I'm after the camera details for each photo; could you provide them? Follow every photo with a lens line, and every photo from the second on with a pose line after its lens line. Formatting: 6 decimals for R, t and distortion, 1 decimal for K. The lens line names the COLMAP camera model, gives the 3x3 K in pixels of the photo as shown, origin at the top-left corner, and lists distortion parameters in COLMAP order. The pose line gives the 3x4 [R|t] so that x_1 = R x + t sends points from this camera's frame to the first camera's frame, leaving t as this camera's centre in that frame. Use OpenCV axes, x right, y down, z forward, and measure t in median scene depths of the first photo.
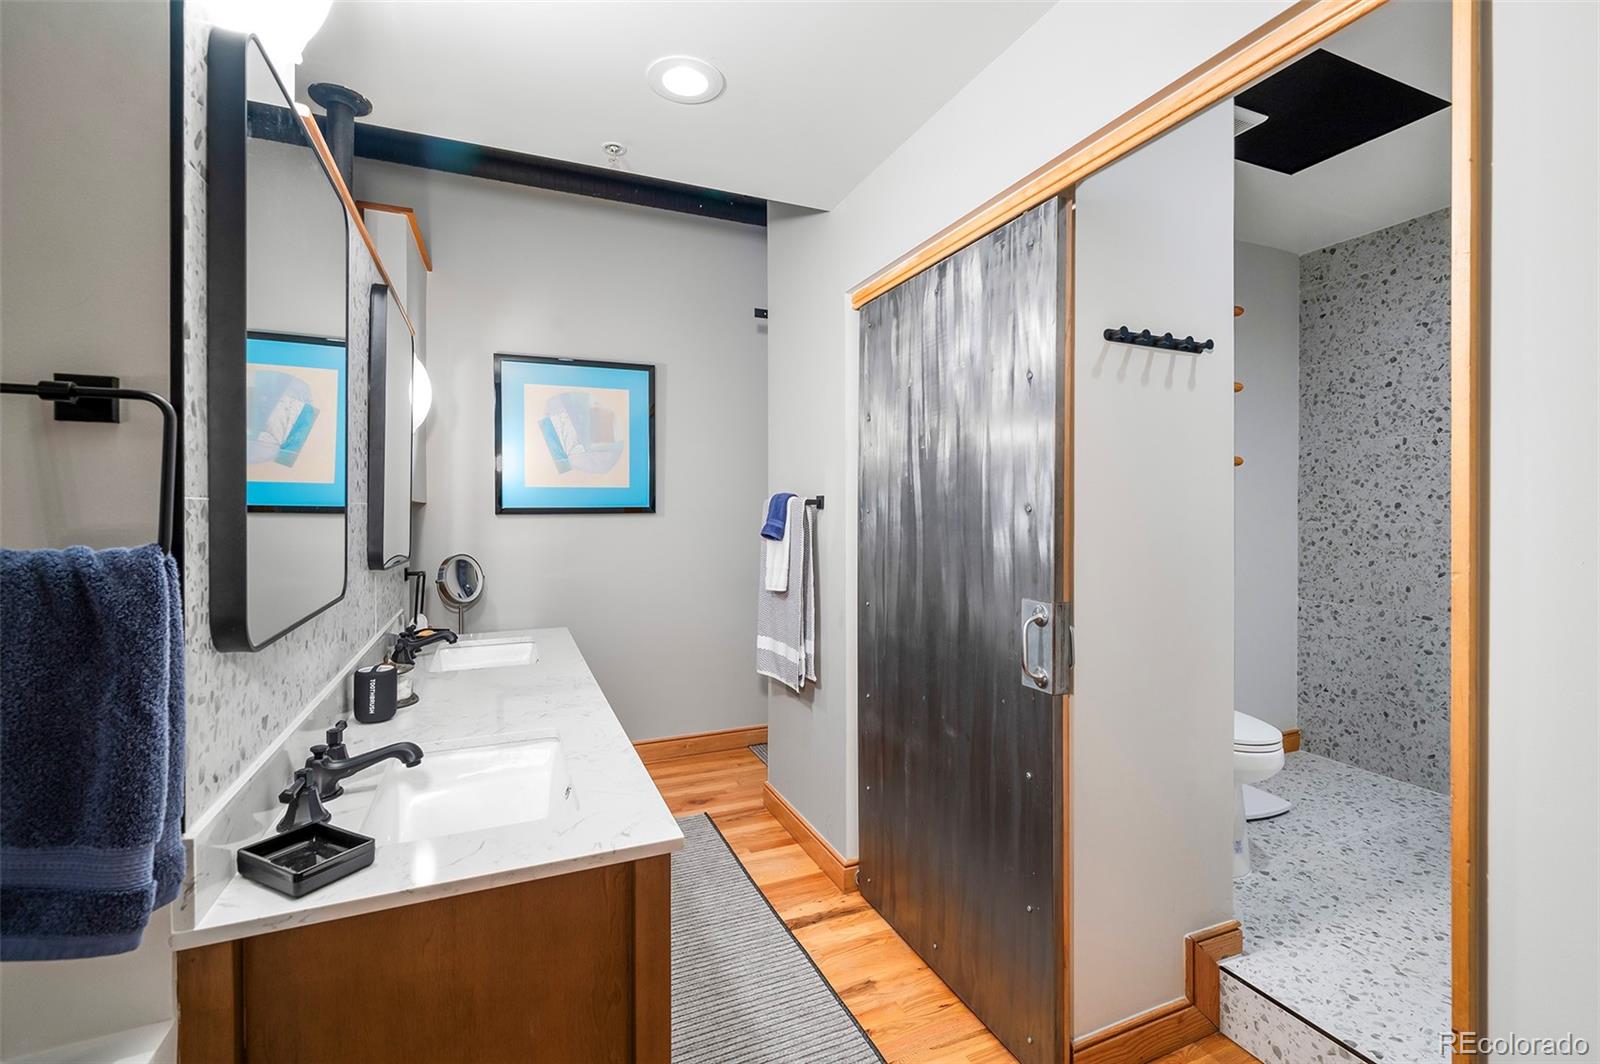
lens RADIAL K [[697.9, 0, 799.9], [0, 697.9, 515.6], [0, 0, 1]] dist [-0.002537, -0.000739]
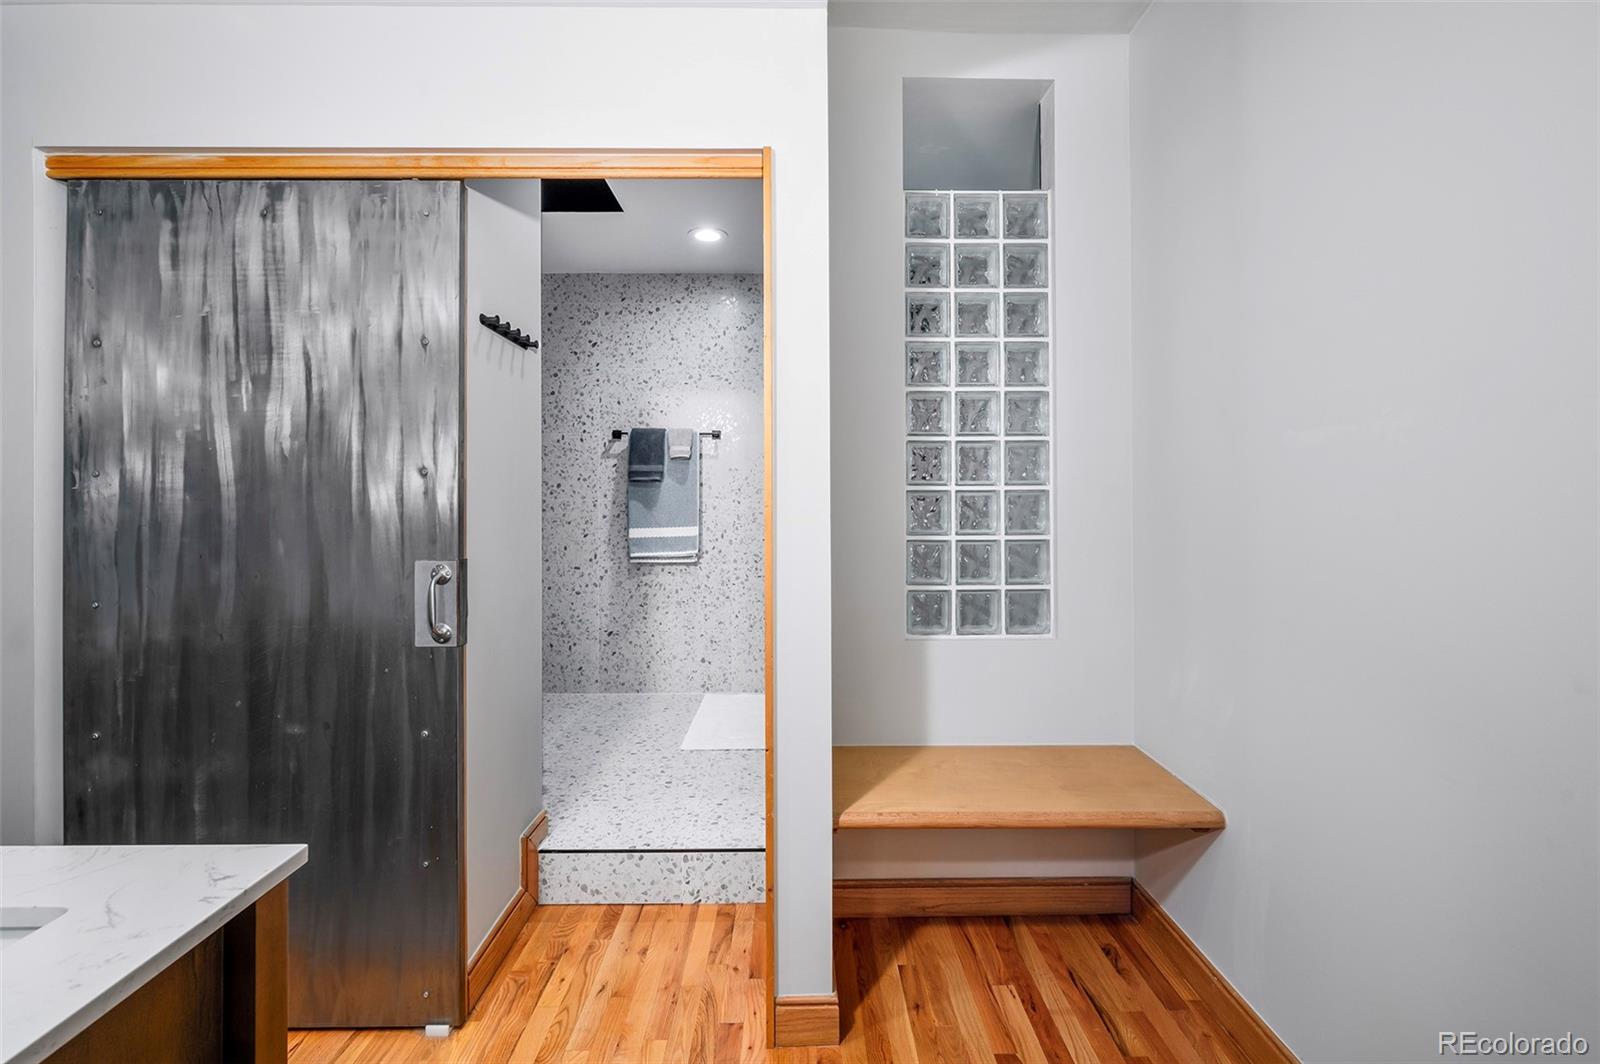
lens RADIAL K [[723.4, 0, 800.0], [0, 723.4, 501.0], [0, 0, 1]] dist [-0.002149, 0.000629]
pose [[0.384854, -0.000595, 0.922977, -0.361075], [0.006596, 0.999976, -0.002106, 0.031925], [-0.922954, 0.006898, 0.384849, 0.071399]]
